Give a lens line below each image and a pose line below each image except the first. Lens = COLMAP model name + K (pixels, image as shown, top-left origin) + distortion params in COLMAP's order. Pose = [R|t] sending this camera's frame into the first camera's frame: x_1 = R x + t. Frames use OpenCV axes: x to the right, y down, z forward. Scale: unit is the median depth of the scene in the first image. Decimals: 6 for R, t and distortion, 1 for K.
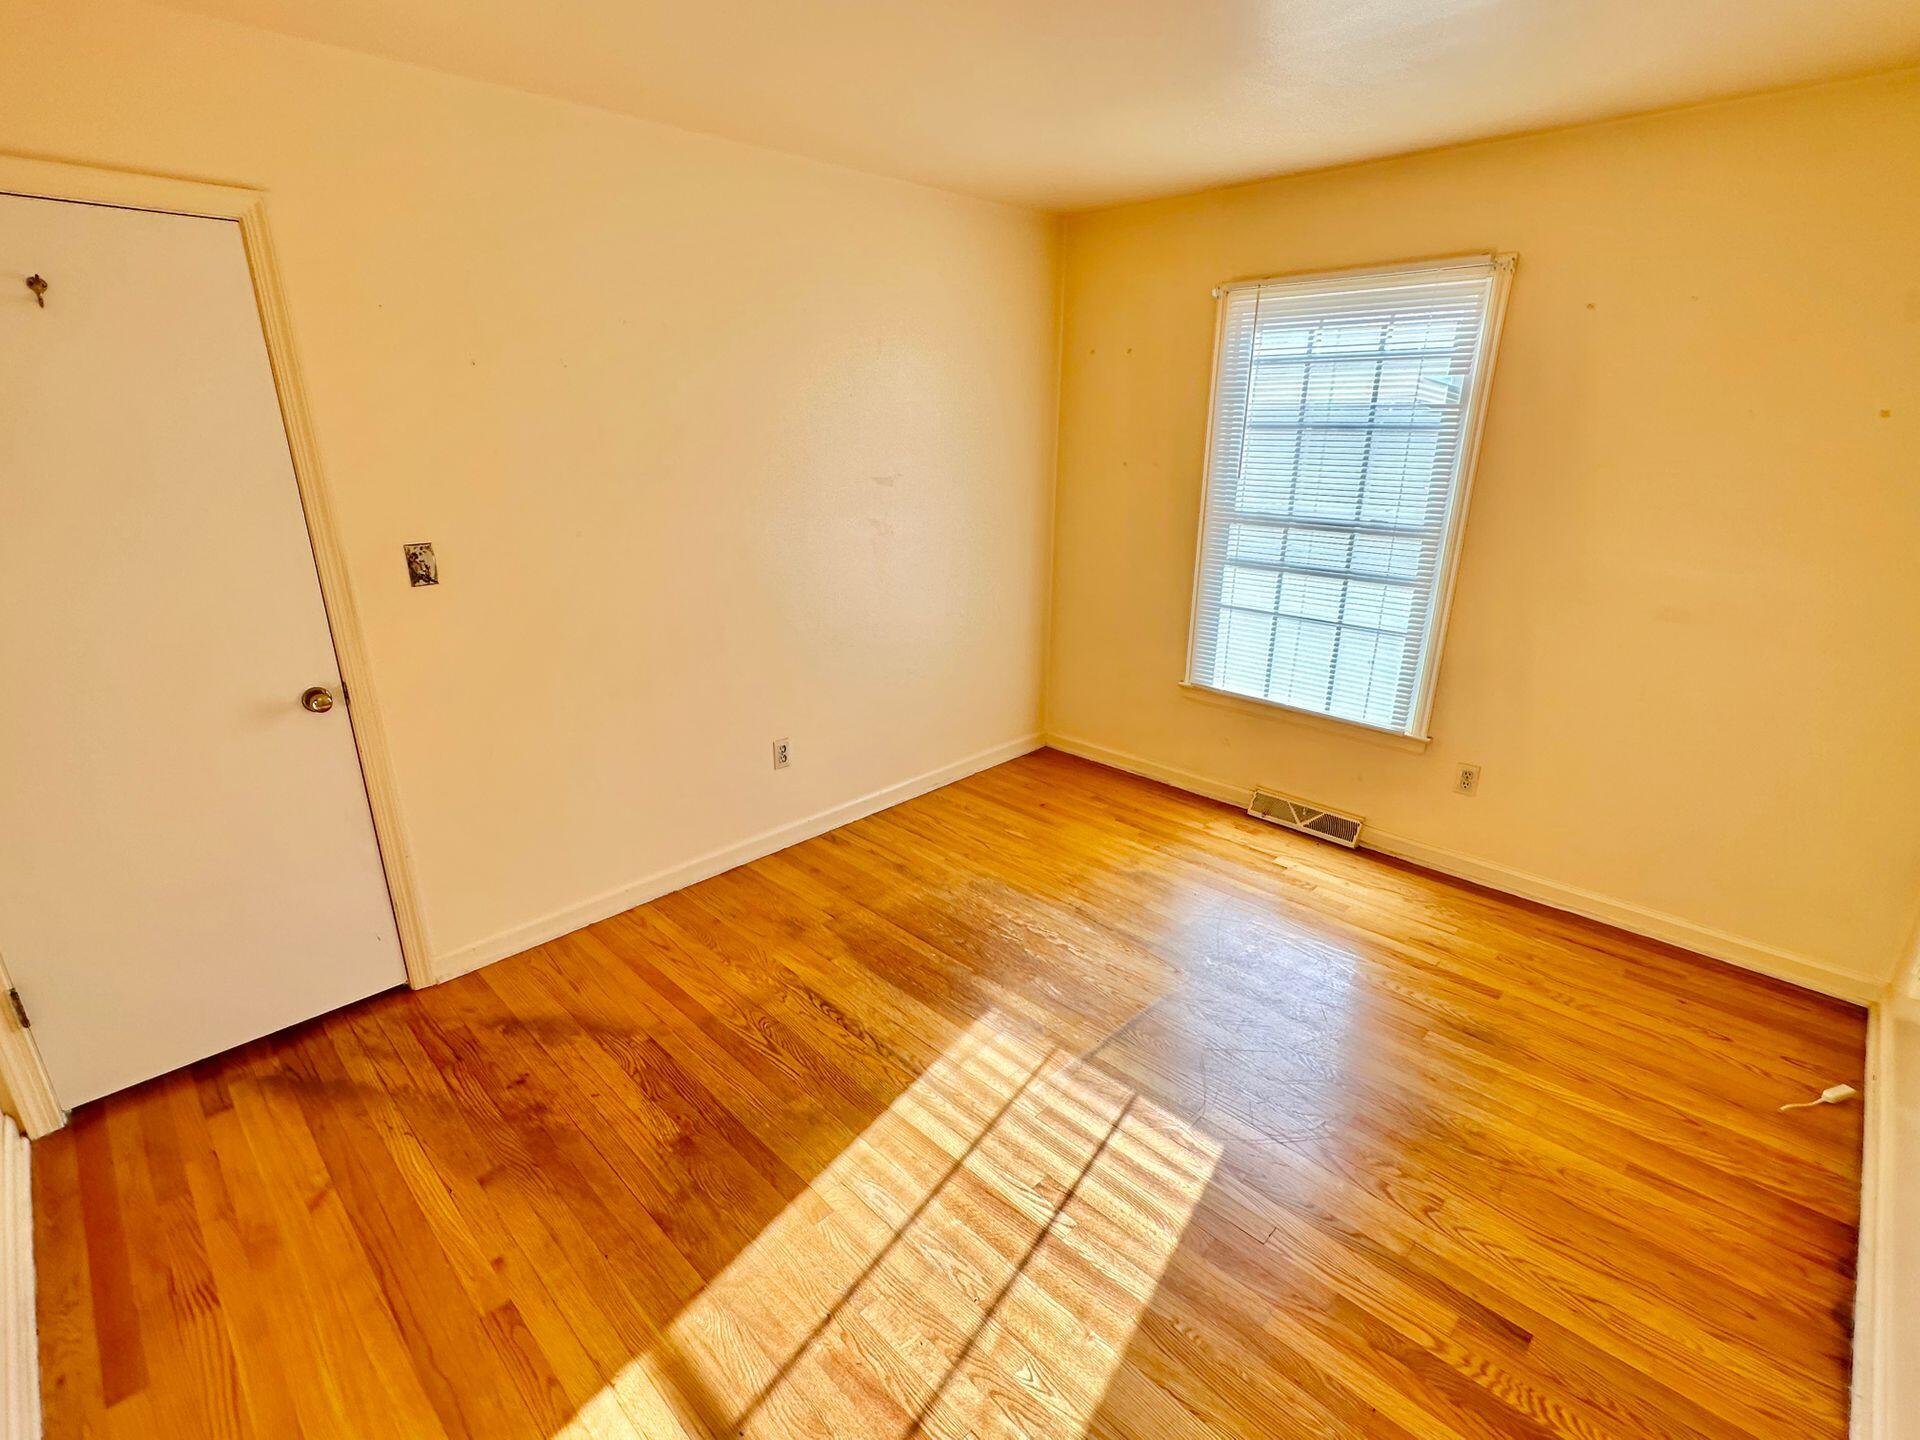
lens RADIAL K [[926.3, 0, 952.1], [0, 926.3, 722.2], [0, 0, 1]] dist [-0.003036, -0.000203]
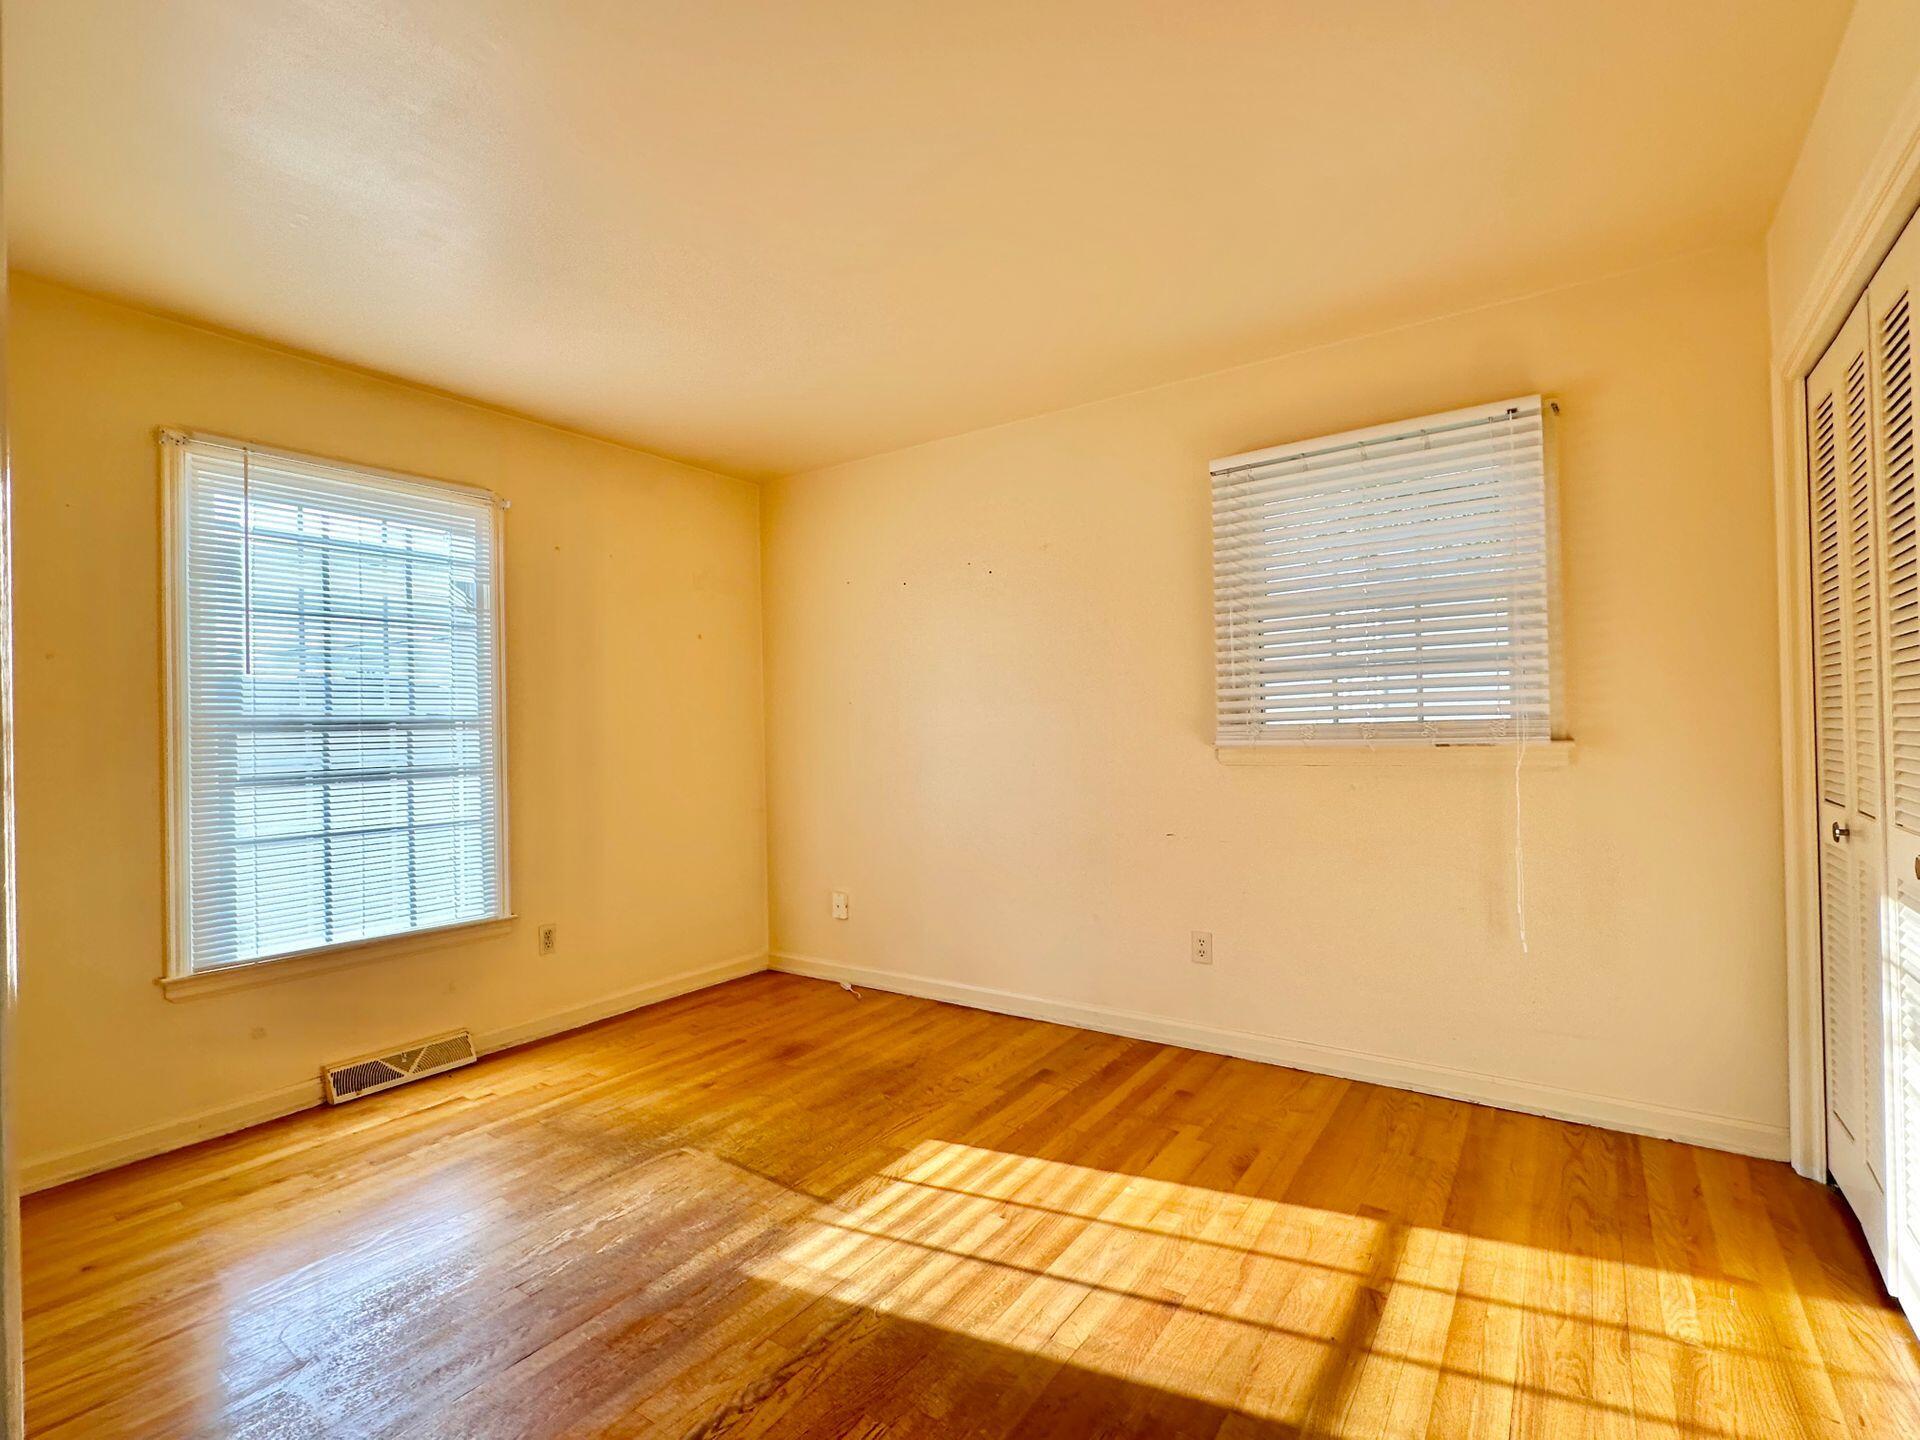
lens RADIAL K [[926.3, 0, 952.1], [0, 926.3, 722.2], [0, 0, 1]] dist [-0.003036, -0.000203]
pose [[-0.189778, 0.015188, 0.981710, -0.616262], [0.334352, 0.941117, 0.050075, -0.074969], [-0.923143, 0.337740, -0.183681, 0.677285]]
